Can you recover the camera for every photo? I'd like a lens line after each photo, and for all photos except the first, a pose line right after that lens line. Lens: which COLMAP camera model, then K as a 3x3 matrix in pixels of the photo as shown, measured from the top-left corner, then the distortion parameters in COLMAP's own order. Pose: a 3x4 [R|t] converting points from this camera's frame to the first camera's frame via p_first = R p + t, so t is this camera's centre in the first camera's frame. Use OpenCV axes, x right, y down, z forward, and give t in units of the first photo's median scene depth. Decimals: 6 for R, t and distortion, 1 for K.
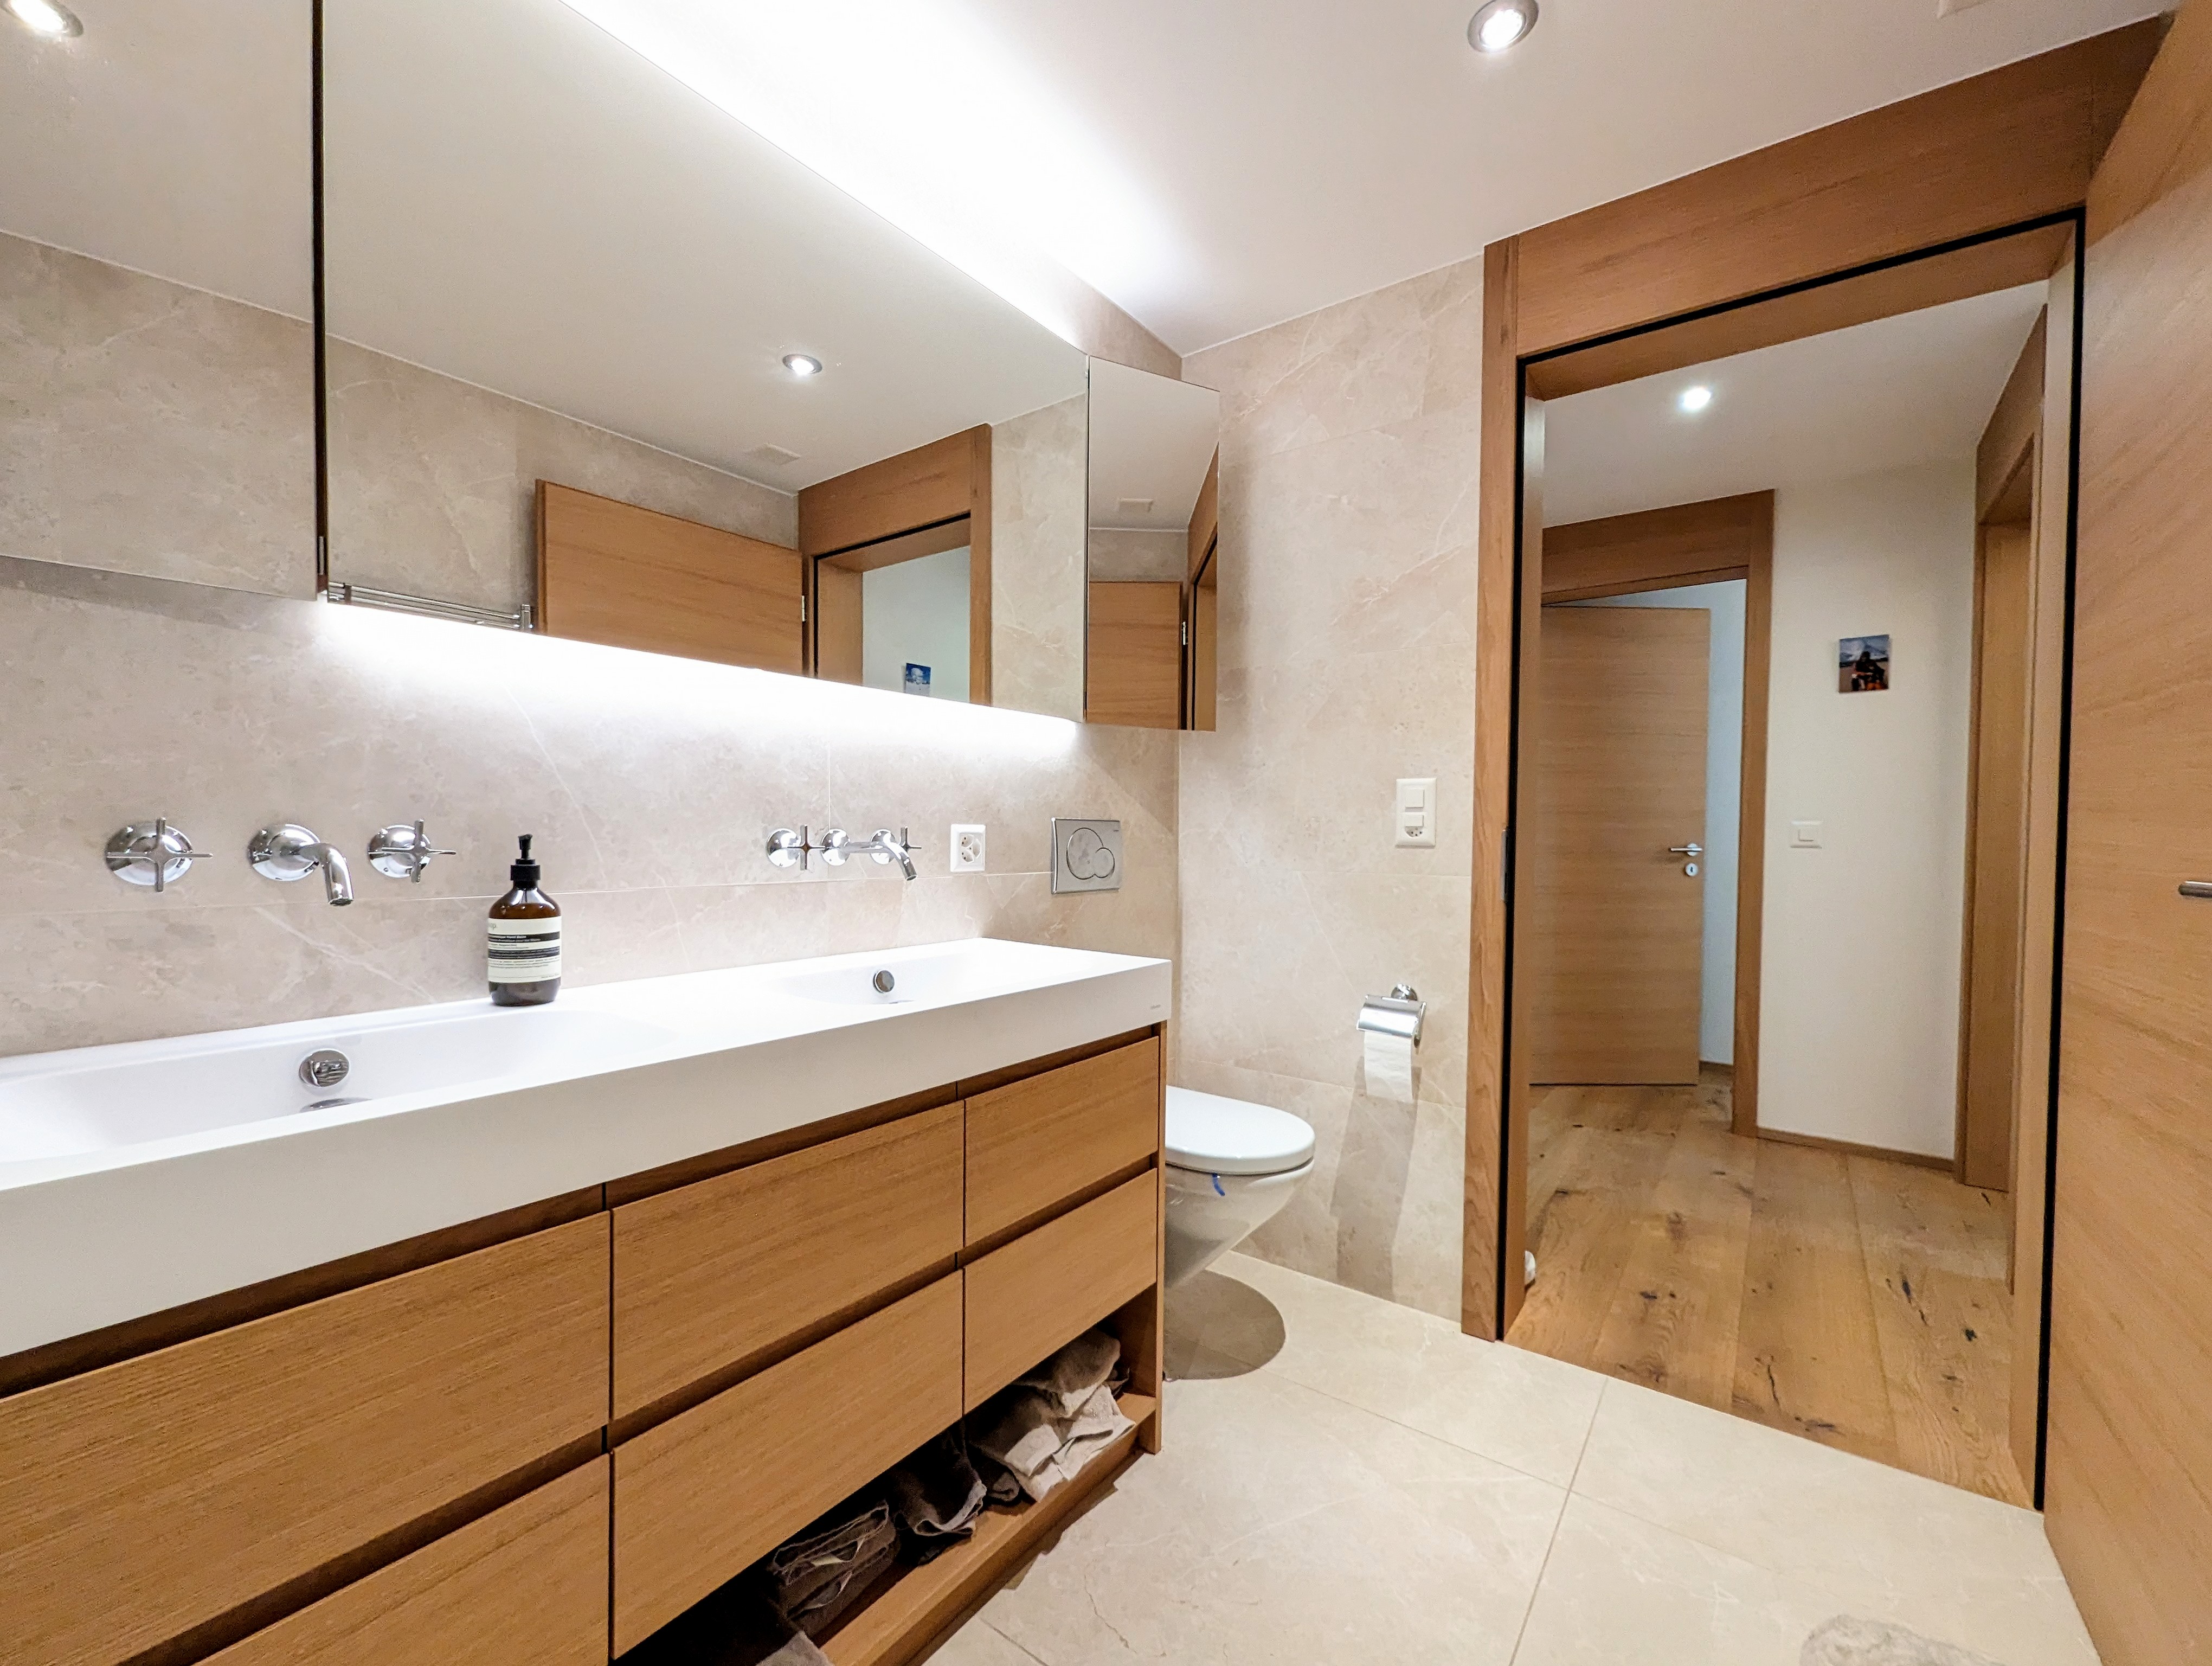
lens RADIAL K [[925.2, 0, 1107.4], [0, 925.2, 851.9], [0, 0, 1]] dist [-0.001952, -0.000224]
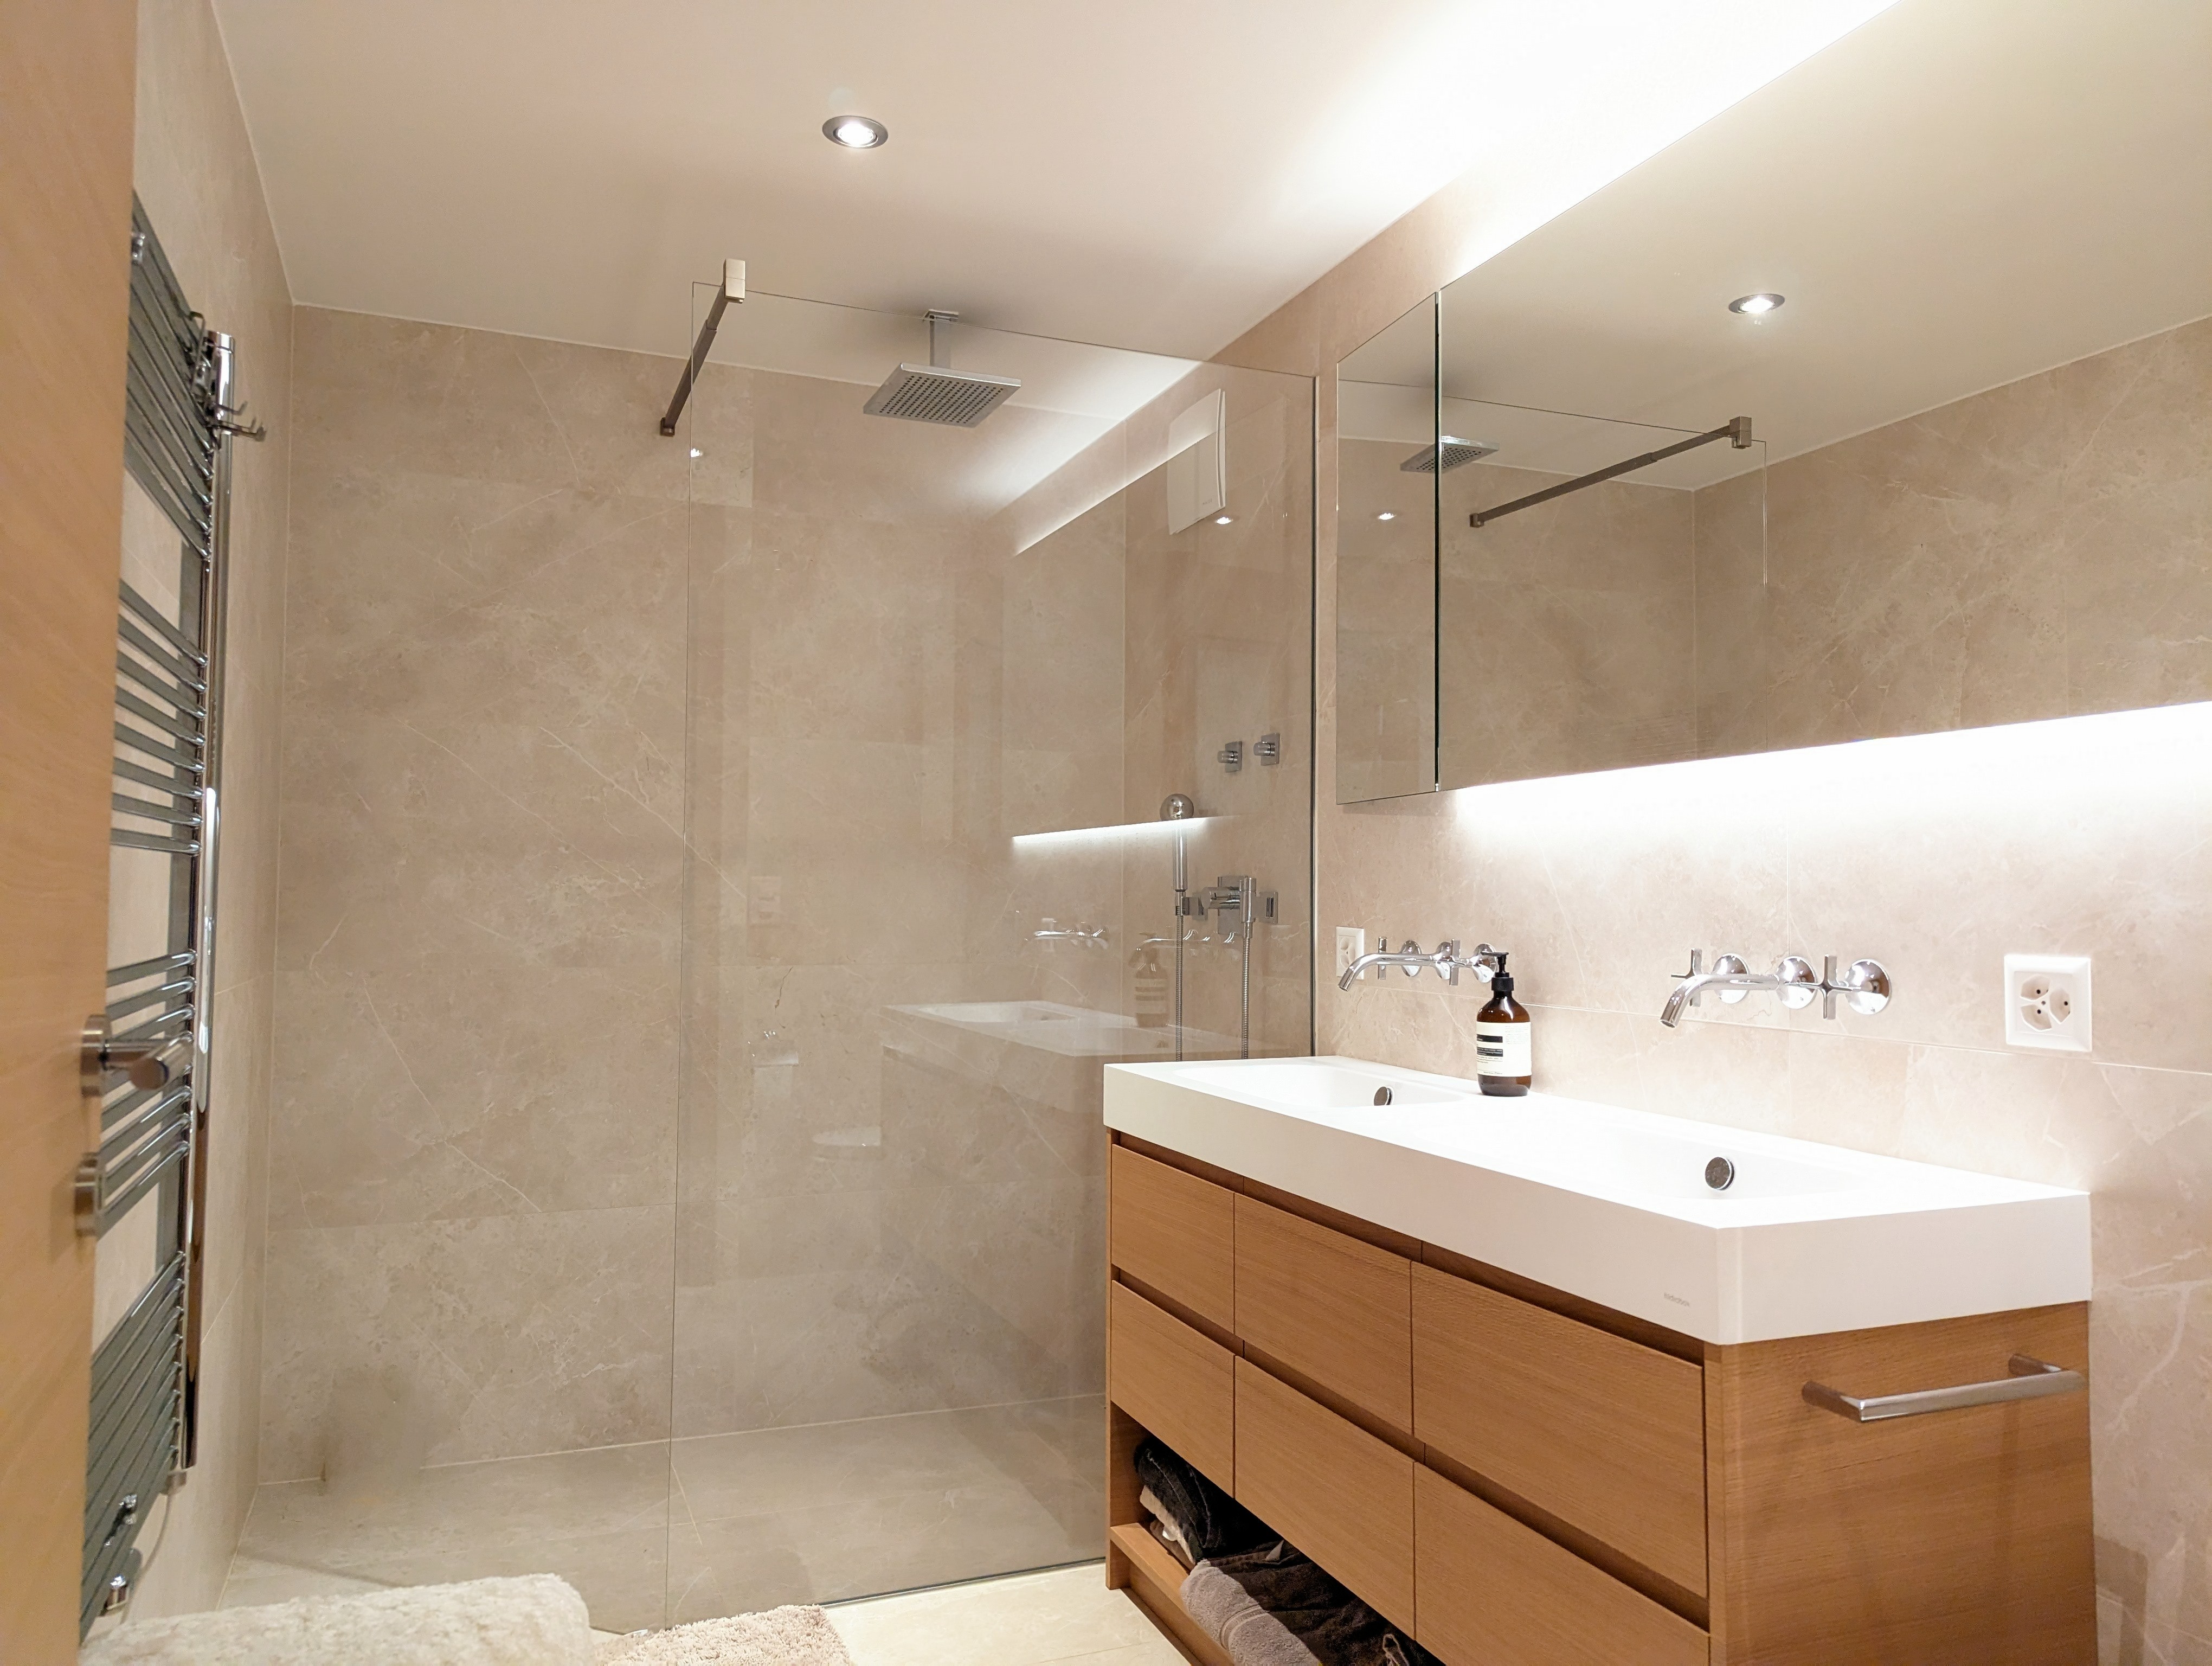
lens RADIAL K [[1551.6, 0, 1106.0], [0, 1551.6, 833.0], [0, 0, 1]] dist [0.029447, -0.001514]
pose [[-0.517789, -0.049695, -0.854064, 1.146520], [-0.026599, 0.998764, -0.041988, -0.062910], [0.855095, 0.000976, -0.518470, 1.355989]]
